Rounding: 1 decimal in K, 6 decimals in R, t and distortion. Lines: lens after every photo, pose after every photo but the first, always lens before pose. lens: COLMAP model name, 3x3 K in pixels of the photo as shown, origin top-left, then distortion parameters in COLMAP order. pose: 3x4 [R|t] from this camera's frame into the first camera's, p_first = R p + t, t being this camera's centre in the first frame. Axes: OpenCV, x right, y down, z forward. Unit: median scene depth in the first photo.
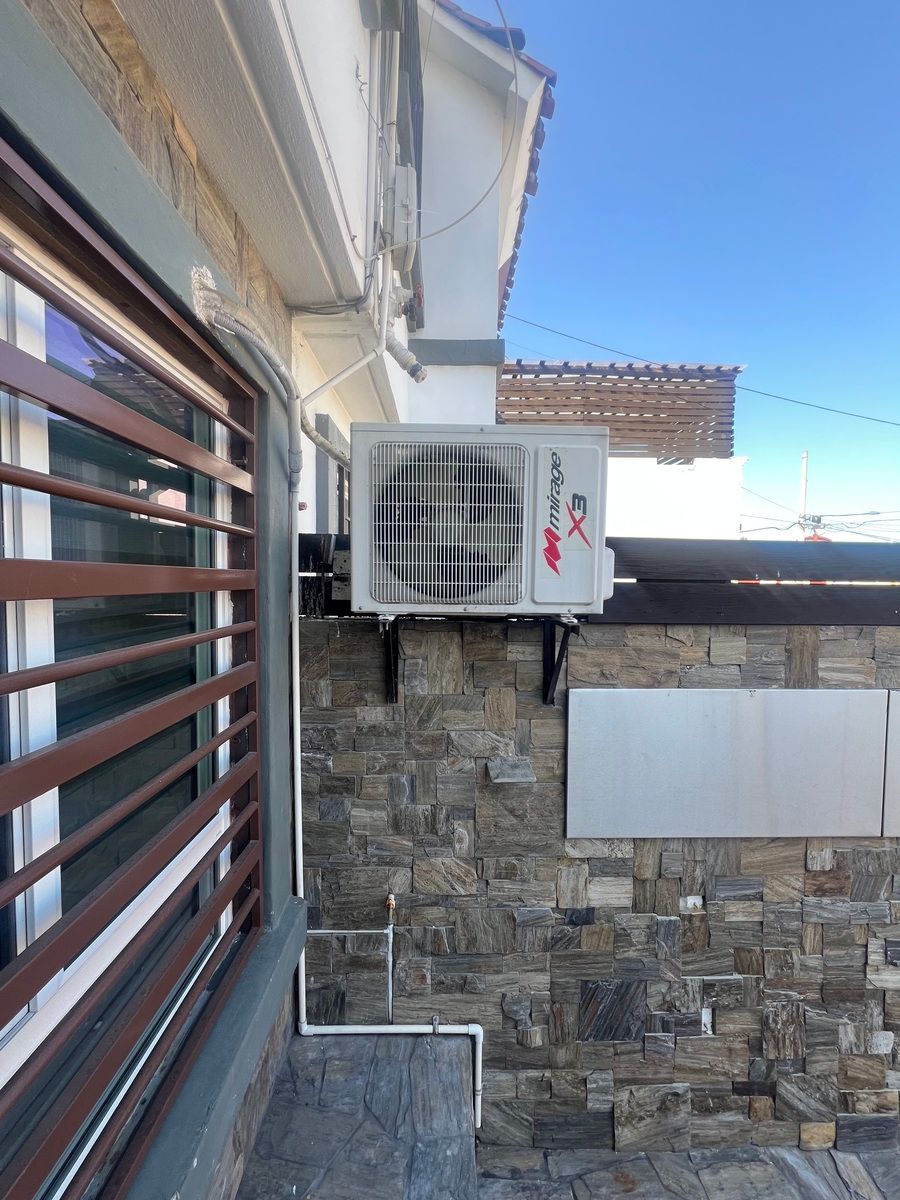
lens RADIAL K [[482.4, 0, 449.9], [0, 482.4, 601.6], [0, 0, 1]] dist [-0.003241, 0.001081]
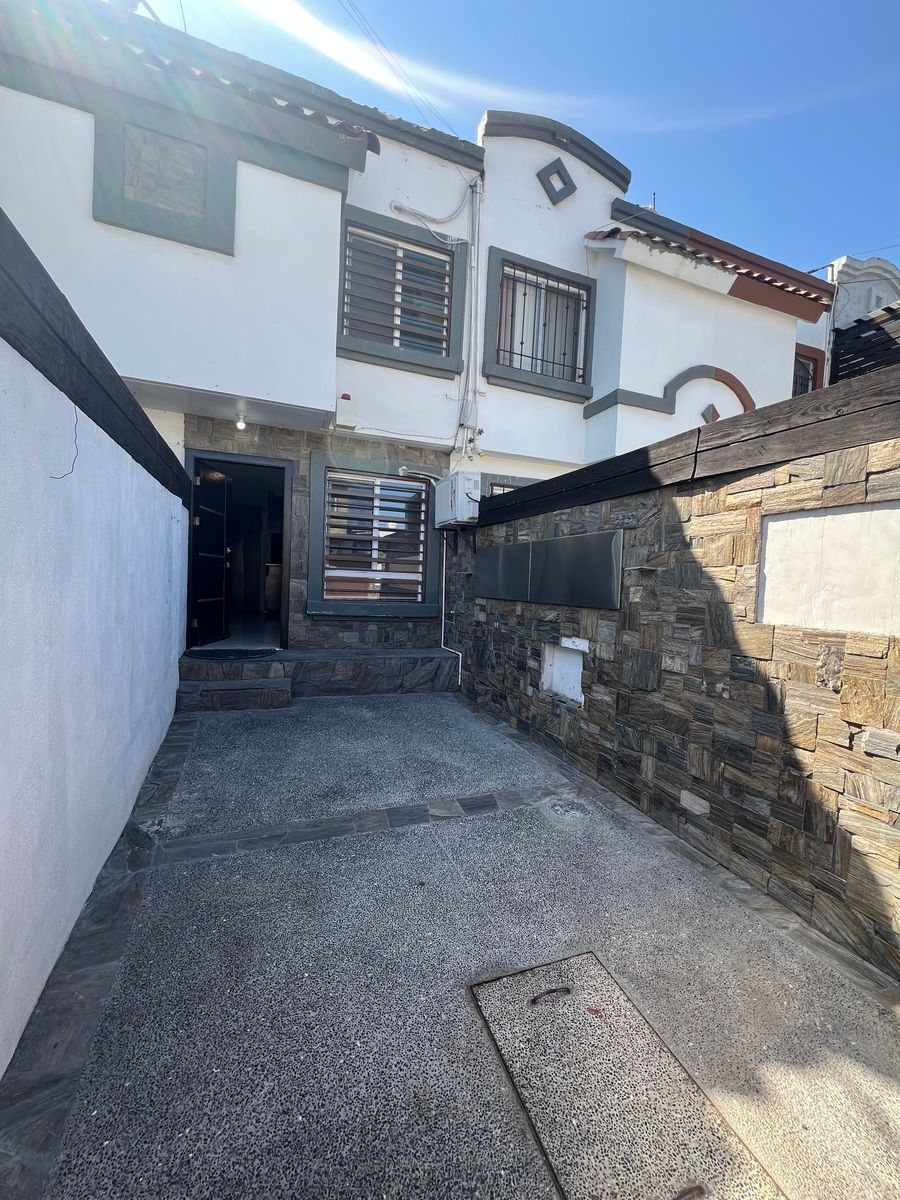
lens RADIAL K [[482.4, 0, 451.0], [0, 482.4, 601.6], [0, 0, 1]] dist [-0.003241, 0.001081]
pose [[0.351144, 0.038896, -0.935513, 3.025738], [-0.080294, 0.996707, 0.011302, 0.485559], [0.932872, 0.071148, 0.353111, -0.244322]]
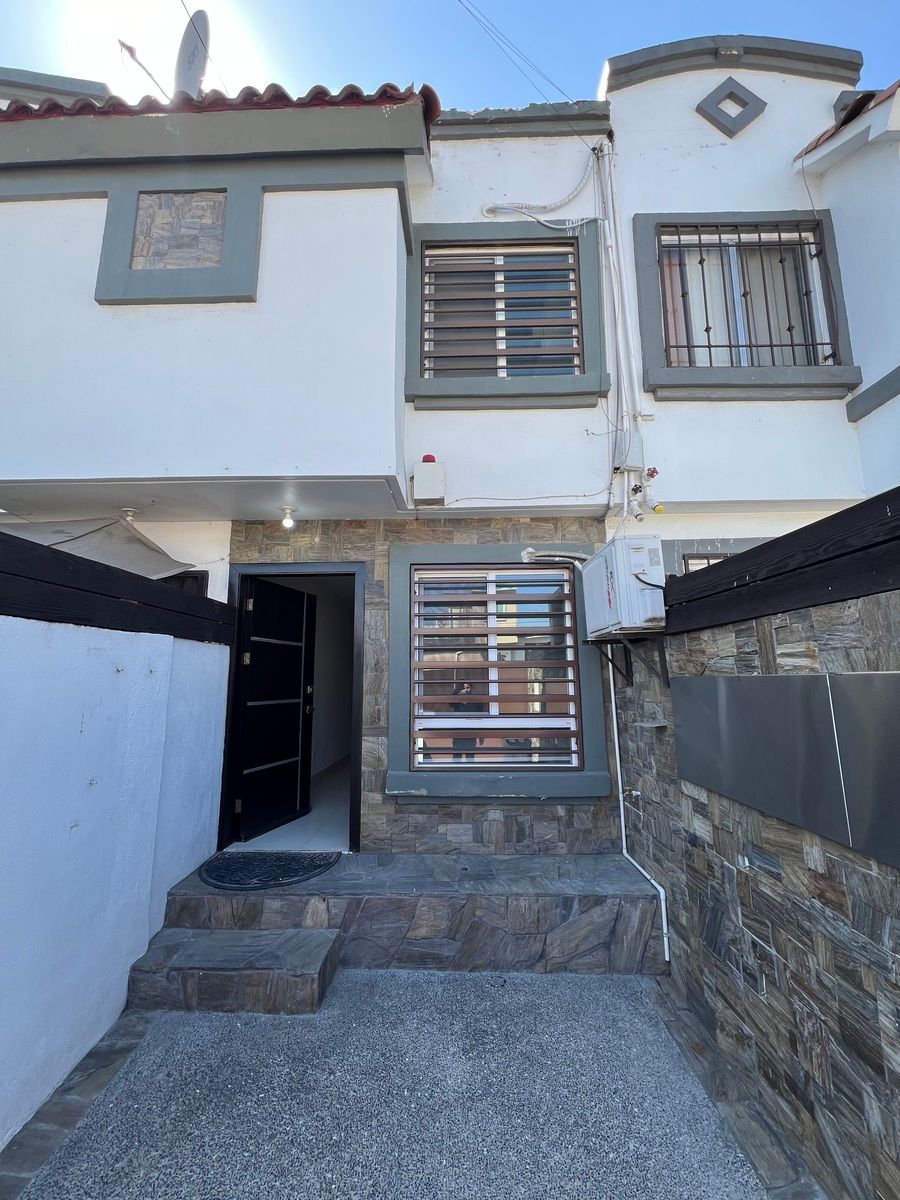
lens RADIAL K [[482.4, 0, 447.0], [0, 482.4, 601.5], [0, 0, 1]] dist [-0.003241, 0.001081]
pose [[-0.028483, -0.173518, -0.984419, 1.804658], [-0.040103, 0.984224, -0.172324, 0.228603], [0.998789, 0.034570, -0.034992, 0.289954]]
